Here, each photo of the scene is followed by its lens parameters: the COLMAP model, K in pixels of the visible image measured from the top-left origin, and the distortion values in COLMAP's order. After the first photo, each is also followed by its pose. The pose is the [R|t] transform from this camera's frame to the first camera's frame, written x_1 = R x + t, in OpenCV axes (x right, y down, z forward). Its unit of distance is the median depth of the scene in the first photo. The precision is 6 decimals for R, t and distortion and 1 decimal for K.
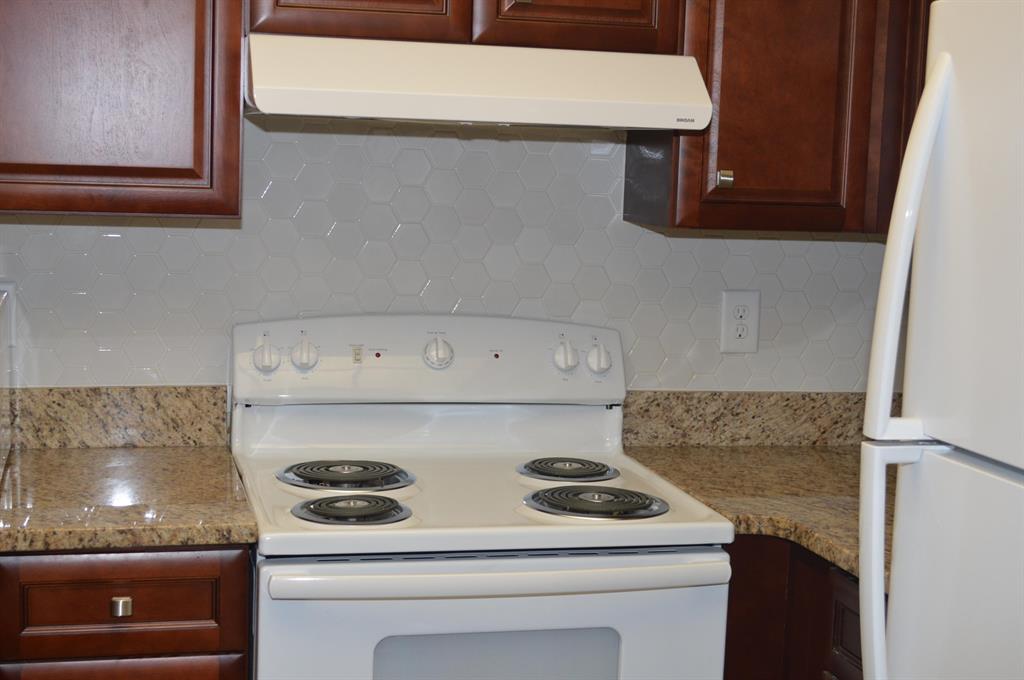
lens RADIAL K [[1507.1, 0, 512.0], [0, 1507.1, 340.0], [0, 0, 1]] dist [0.005482, 0.011245]
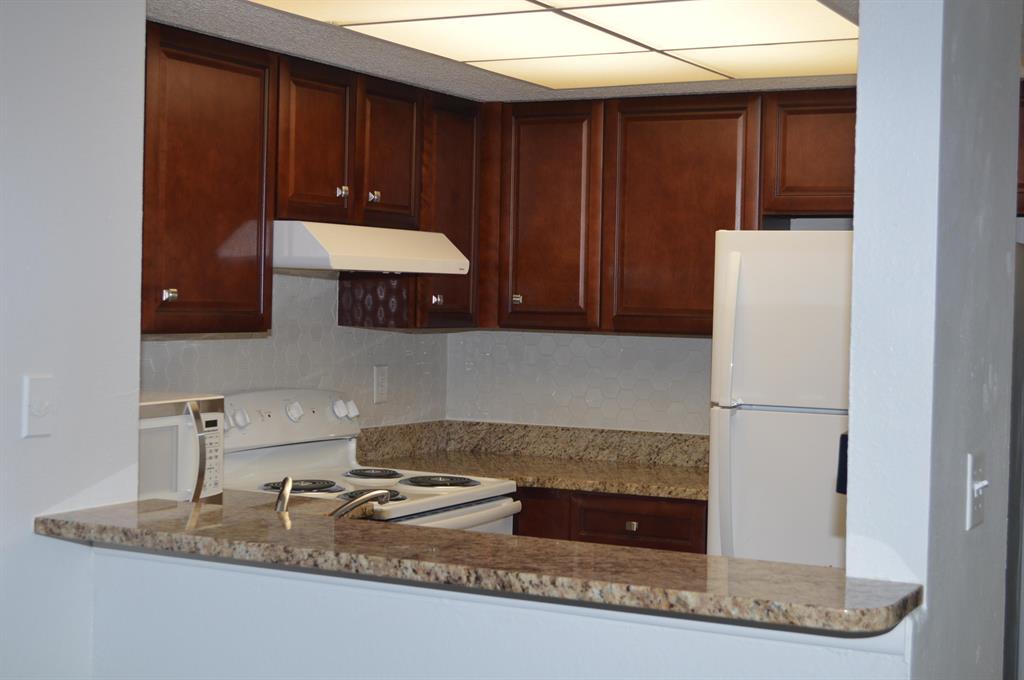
lens RADIAL K [[1507.1, 0, 512.0], [0, 1507.1, 340.0], [0, 0, 1]] dist [0.005482, 0.011245]
pose [[0.647562, -0.039917, 0.760967, -1.051538], [0.086197, 0.996055, -0.021103, -0.013556], [-0.757122, 0.079259, 0.648448, -0.198926]]
